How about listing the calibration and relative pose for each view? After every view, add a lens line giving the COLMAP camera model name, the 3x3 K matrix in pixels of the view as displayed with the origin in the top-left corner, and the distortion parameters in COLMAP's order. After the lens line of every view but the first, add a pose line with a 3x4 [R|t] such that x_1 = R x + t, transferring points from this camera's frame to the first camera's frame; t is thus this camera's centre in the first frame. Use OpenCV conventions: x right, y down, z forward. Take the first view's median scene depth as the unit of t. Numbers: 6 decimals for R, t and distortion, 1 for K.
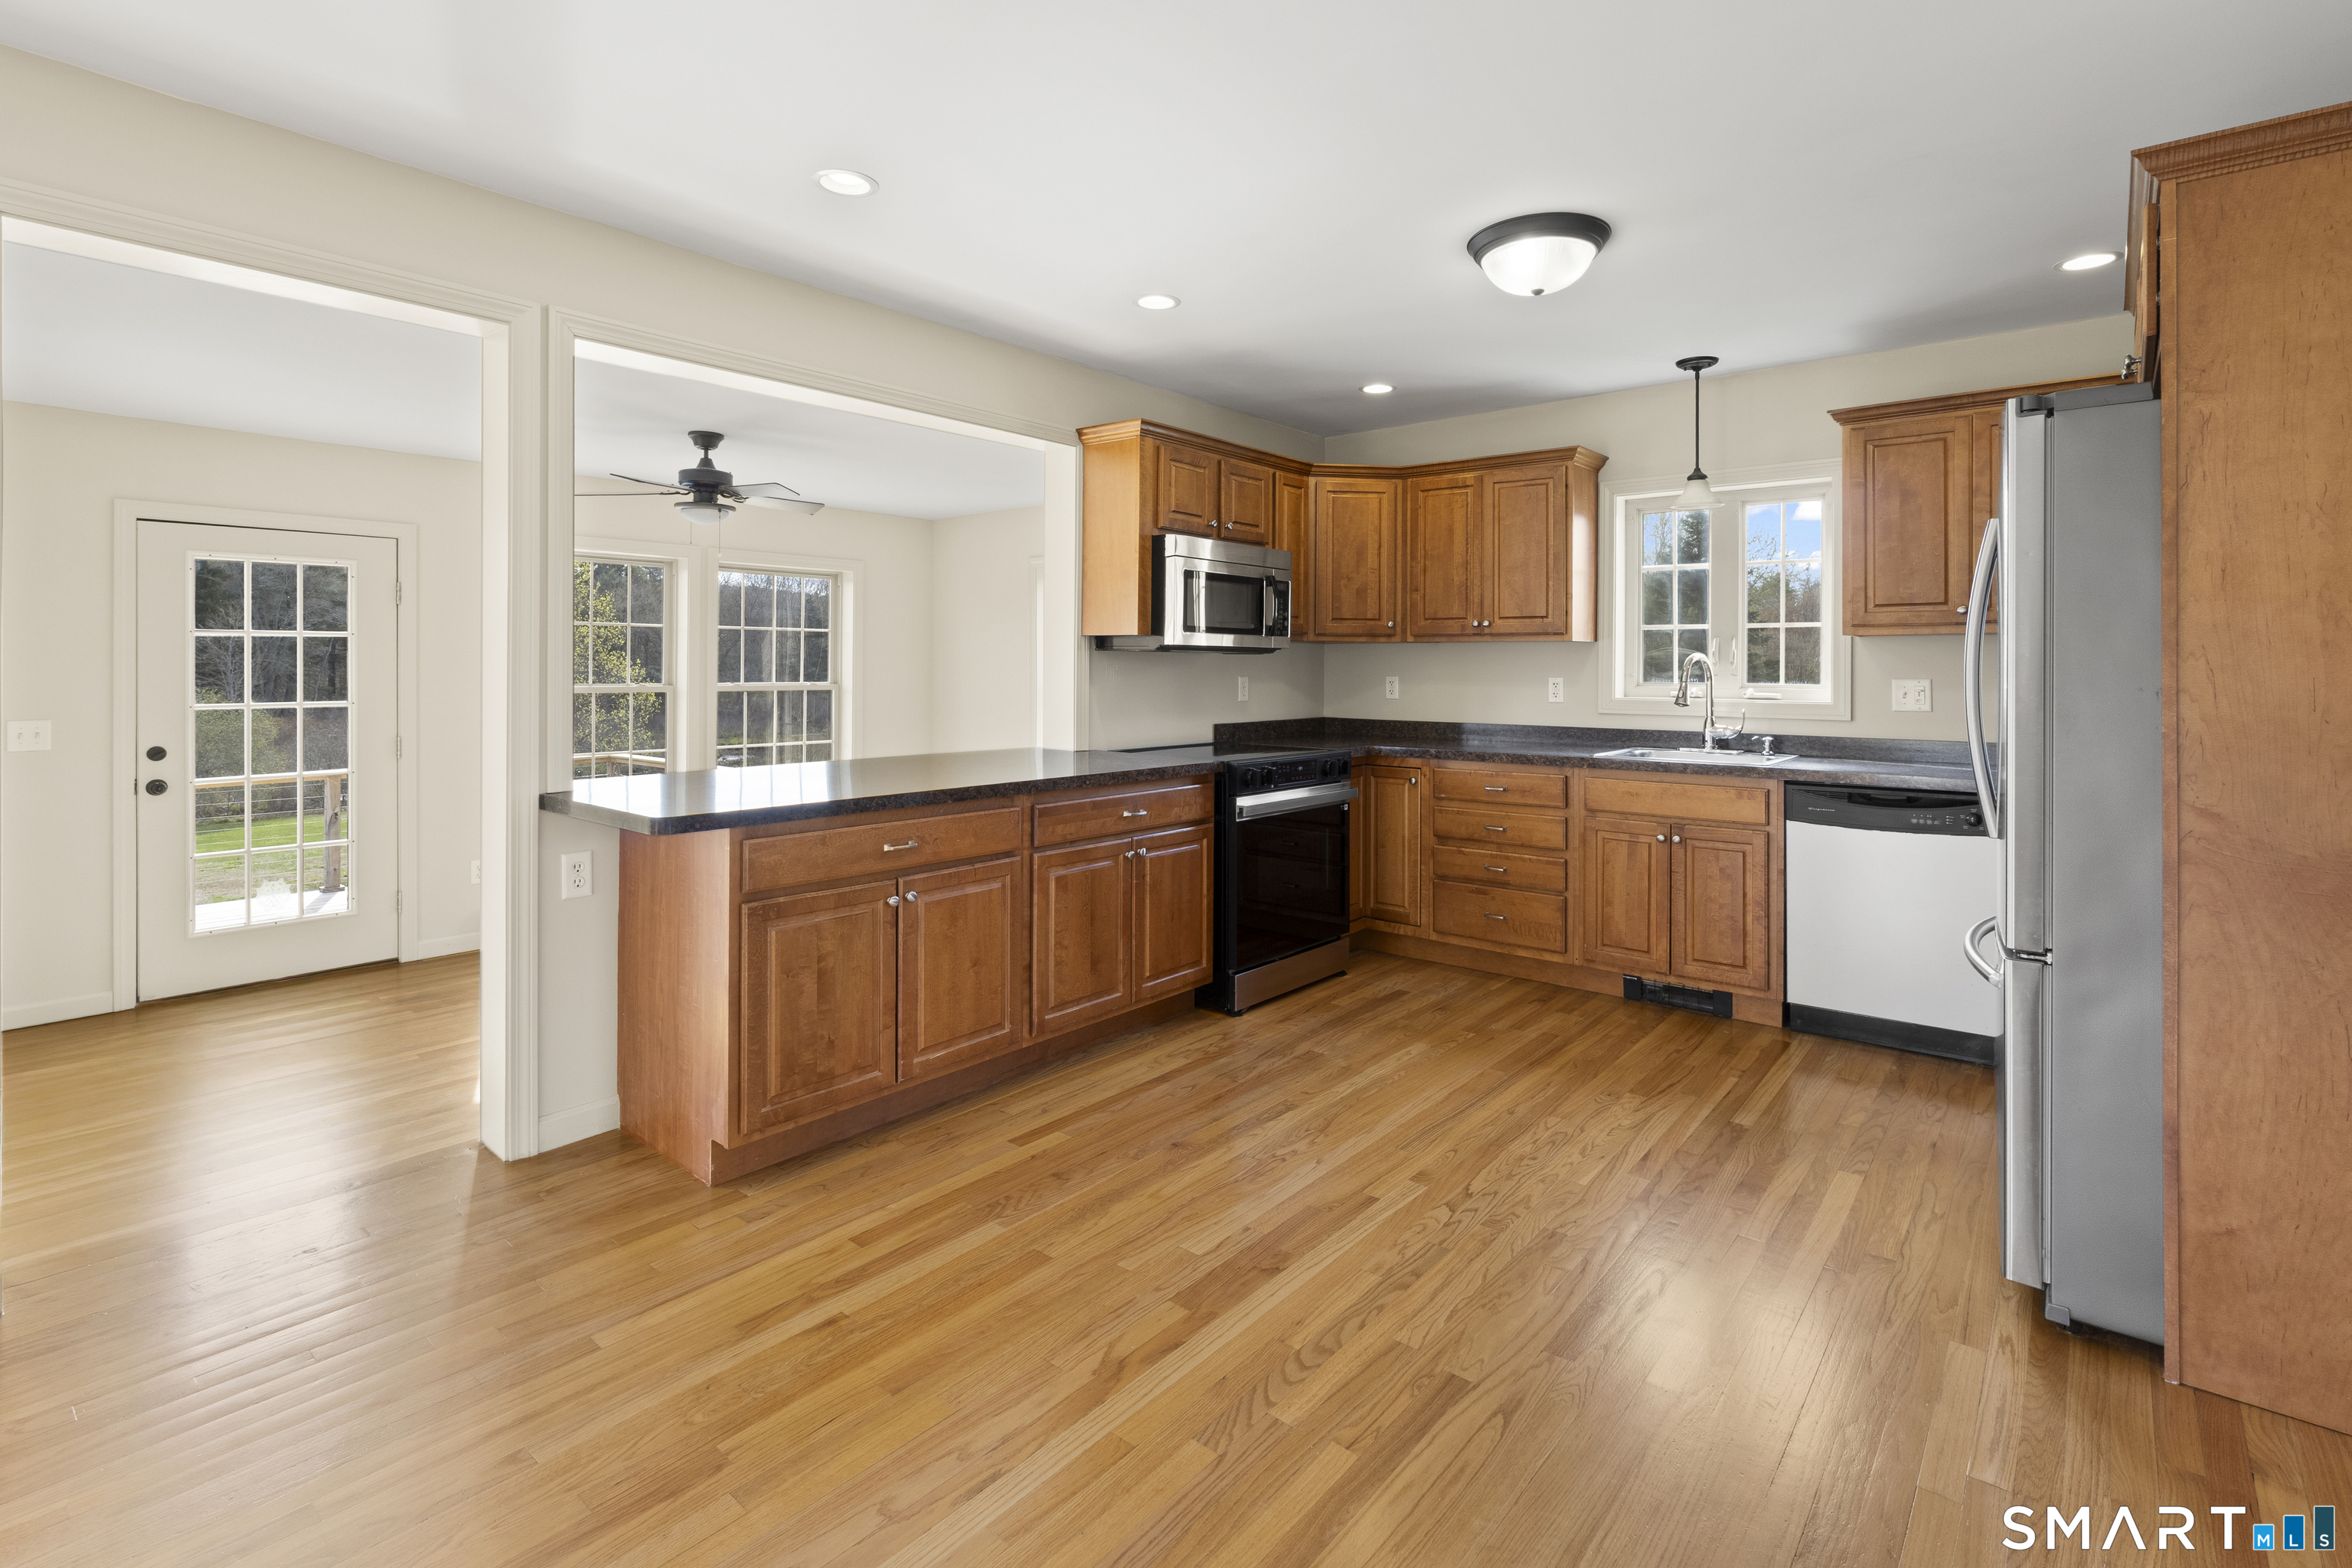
lens RADIAL K [[1097.9, 0, 1199.2], [0, 1097.9, 664.3], [0, 0, 1]] dist [-0.000756, 0.000624]
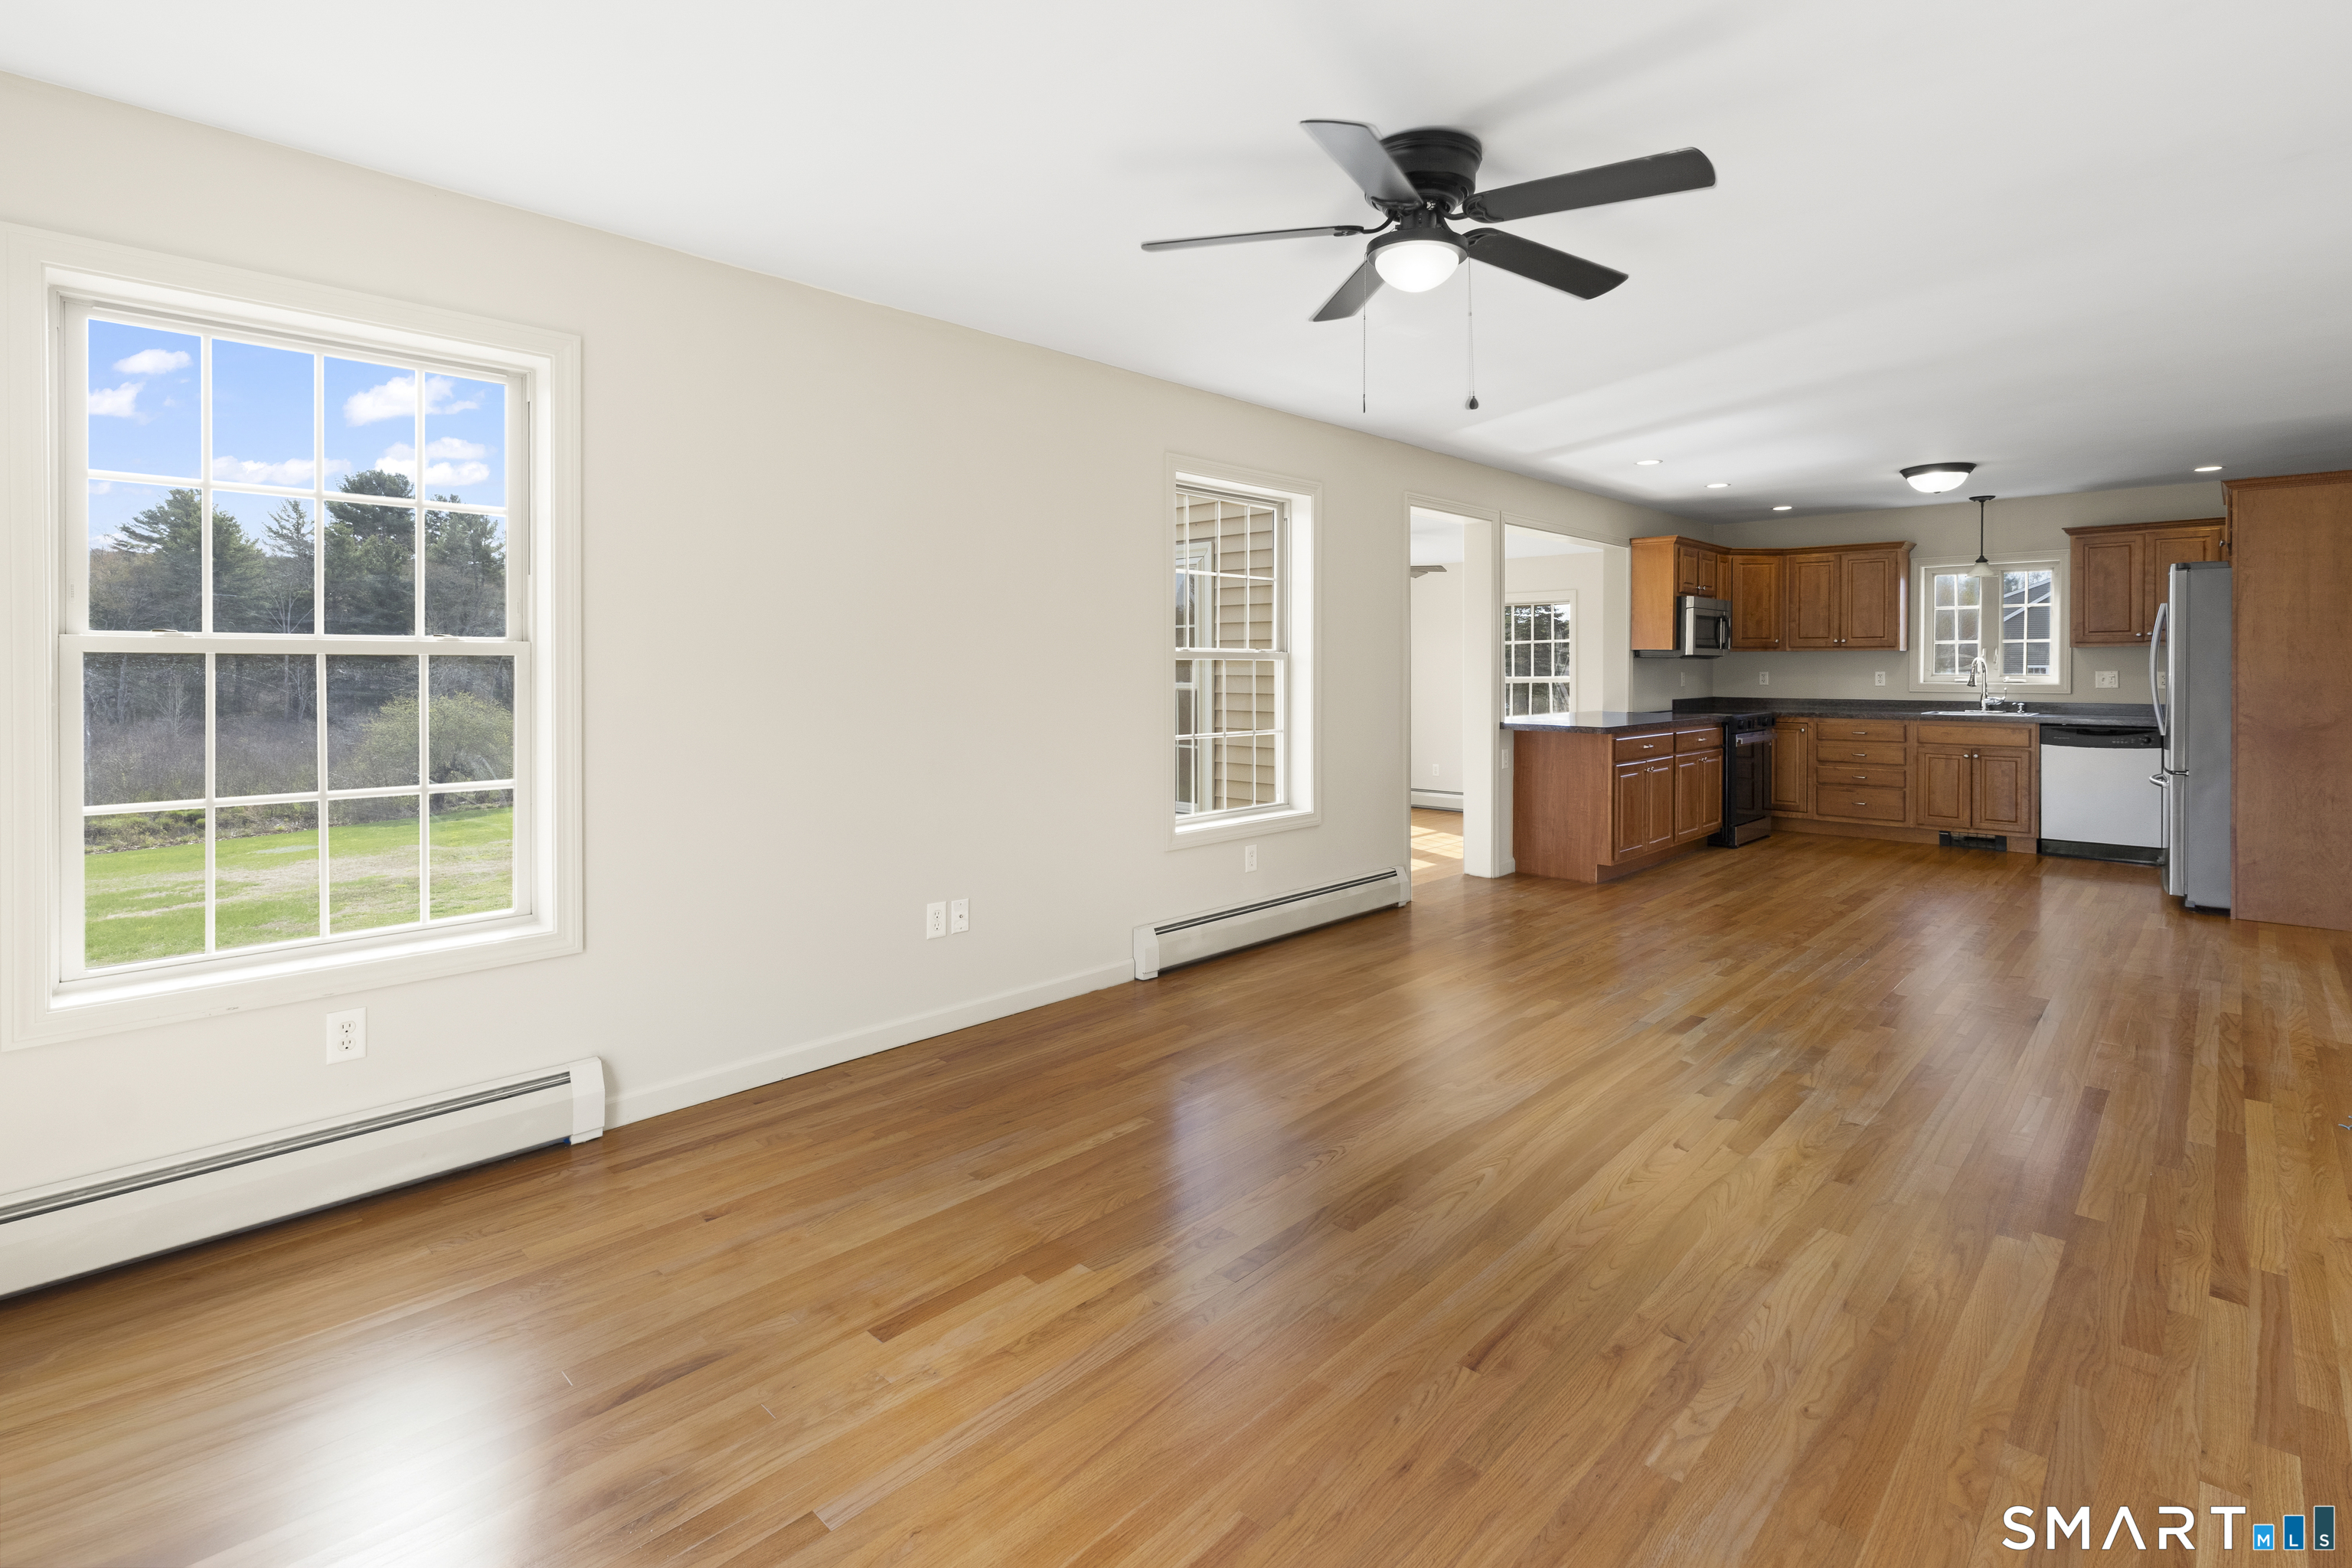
lens RADIAL K [[1090.2, 0, 1204.5], [0, 1090.2, 679.8], [0, 0, 1]] dist [0.001288, 0.000421]
pose [[0.997429, -0.005780, -0.071434, -0.749986], [0.006809, 0.999876, 0.014177, -0.007678], [0.071344, -0.014627, 0.997345, -0.959716]]
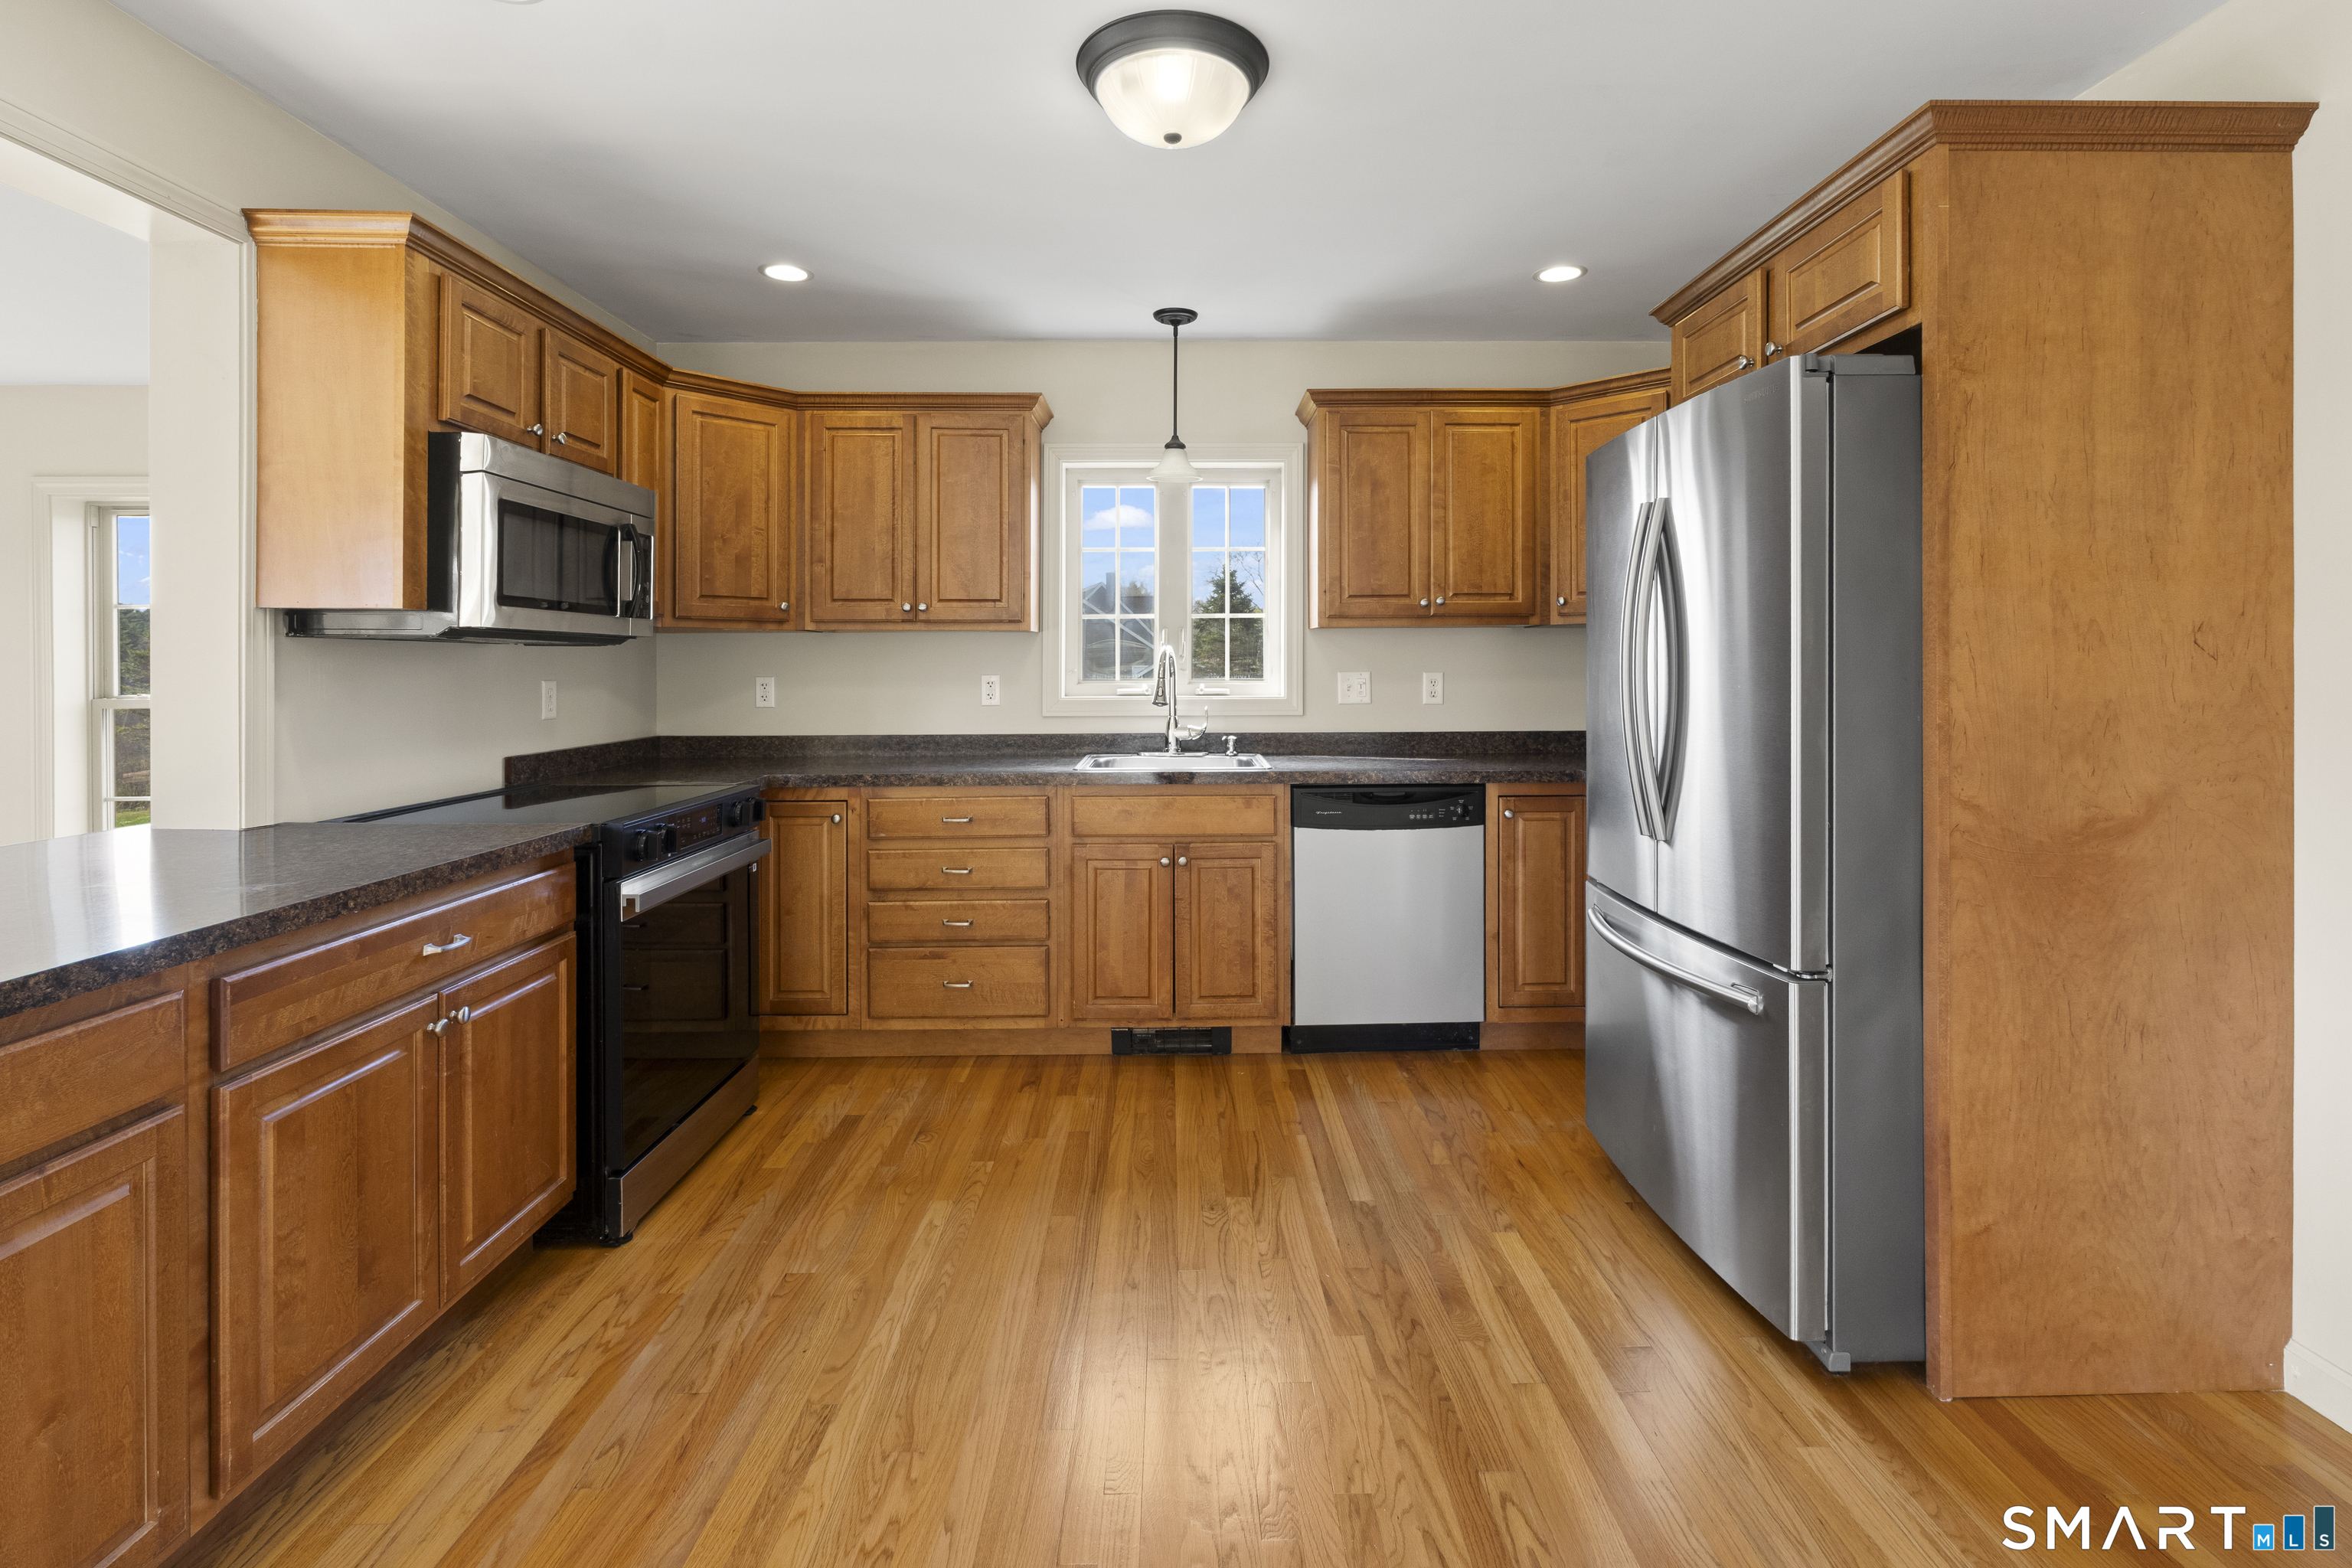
lens RADIAL K [[1097.9, 0, 1199.2], [0, 1097.9, 664.3], [0, 0, 1]] dist [-0.000756, 0.000624]
pose [[0.763735, -0.007860, 0.645483, -0.109338], [0.006184, 0.999969, 0.004860, 0.000890], [-0.645501, 0.000280, 0.763759, 0.331387]]
